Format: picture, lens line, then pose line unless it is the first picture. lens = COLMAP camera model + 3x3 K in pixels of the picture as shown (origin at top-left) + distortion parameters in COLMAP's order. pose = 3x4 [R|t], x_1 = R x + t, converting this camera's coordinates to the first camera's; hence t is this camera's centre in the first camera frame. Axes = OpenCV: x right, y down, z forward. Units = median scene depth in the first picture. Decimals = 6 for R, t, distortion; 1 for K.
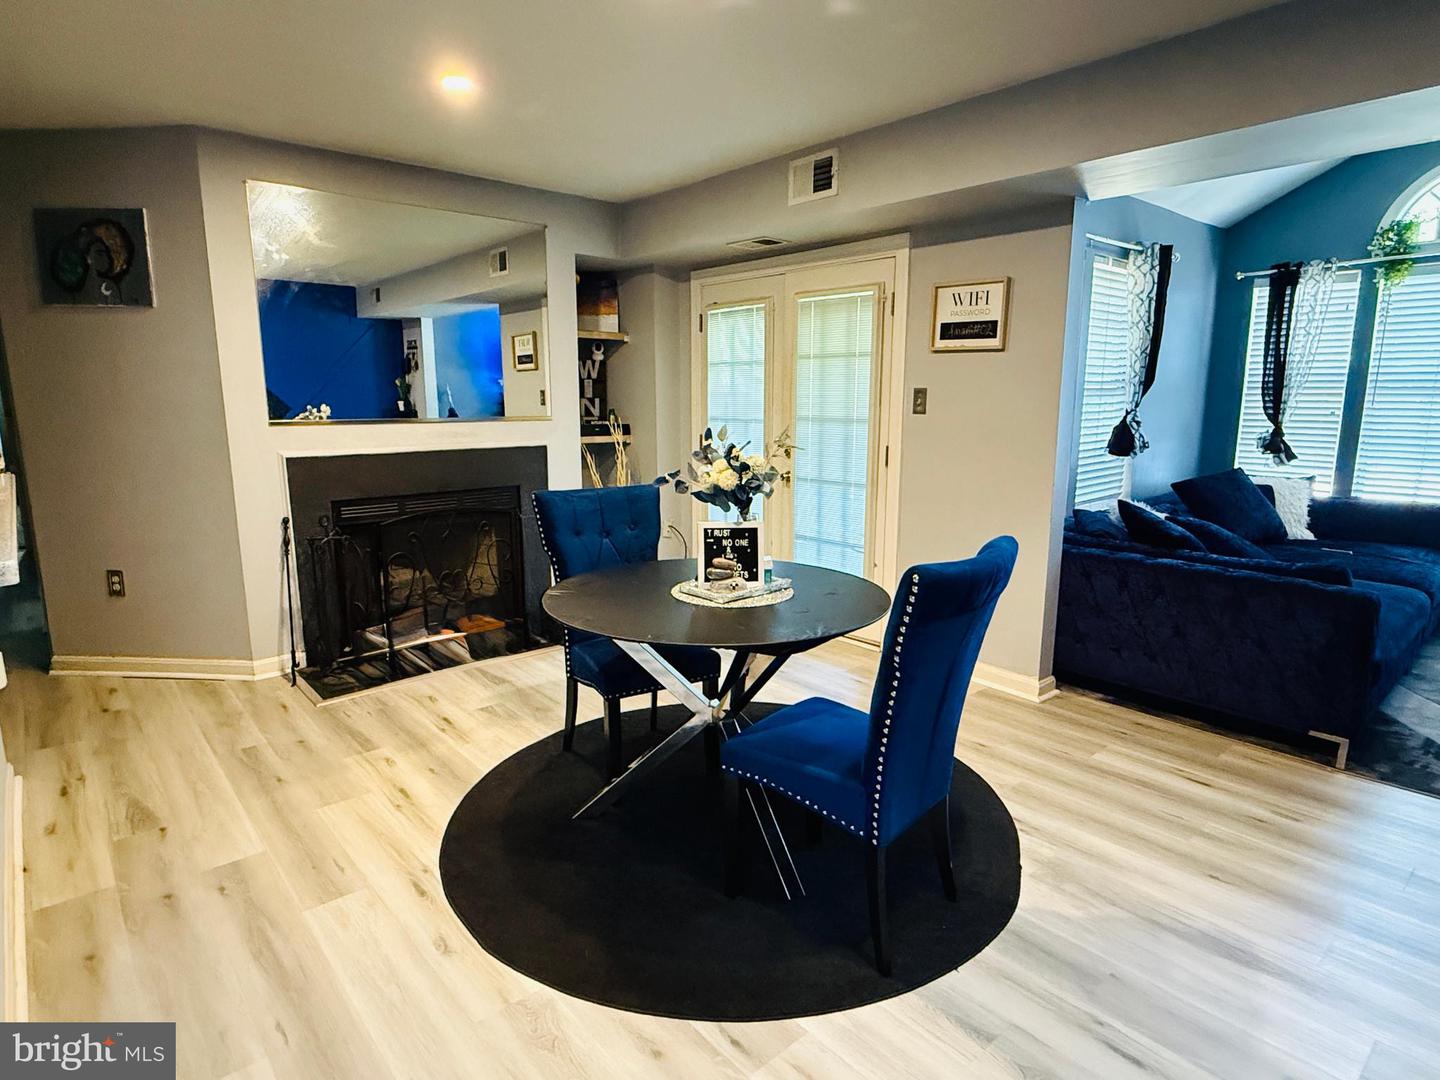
lens RADIAL K [[791.3, 0, 727.0], [0, 791.3, 539.8], [0, 0, 1]] dist [0.002849, 0.004547]
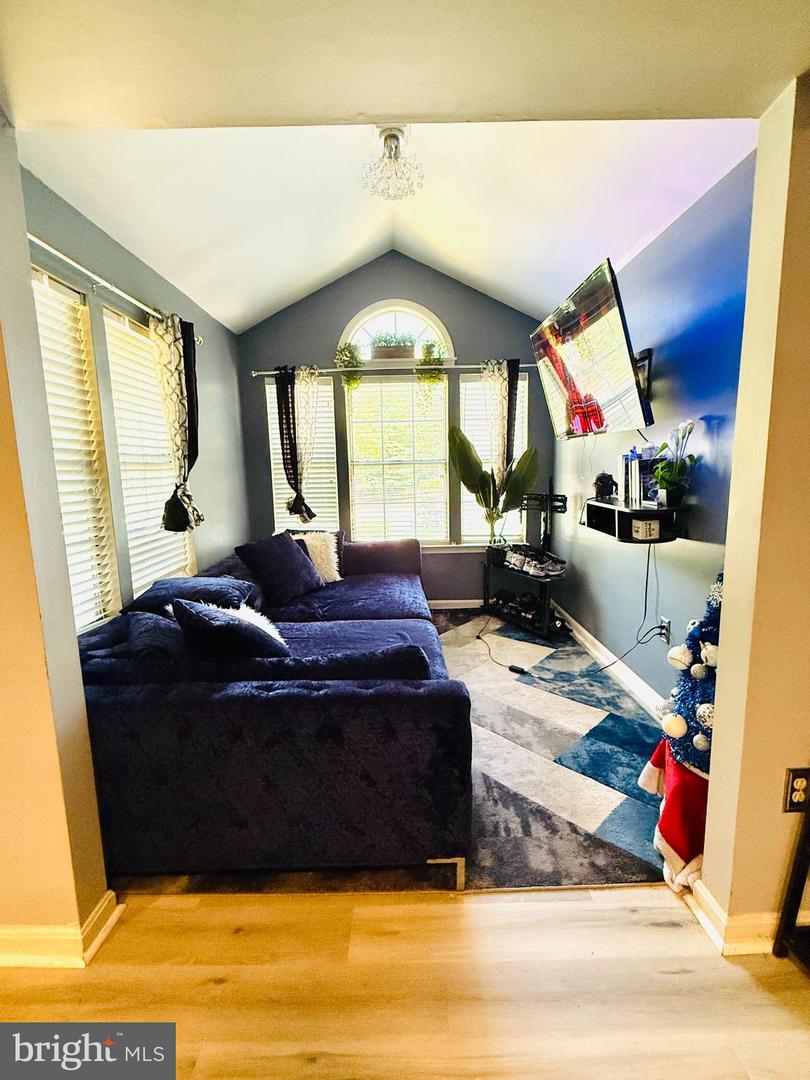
lens RADIAL K [[498.4, 0, 410.3], [0, 498.4, 539.3], [0, 0, 1]] dist [0.000710, 0.000166]
pose [[0.653313, -0.116818, 0.748021, 0.222272], [0.156574, 0.987512, 0.017470, -0.061351], [-0.740720, 0.105707, 0.663445, 0.378908]]
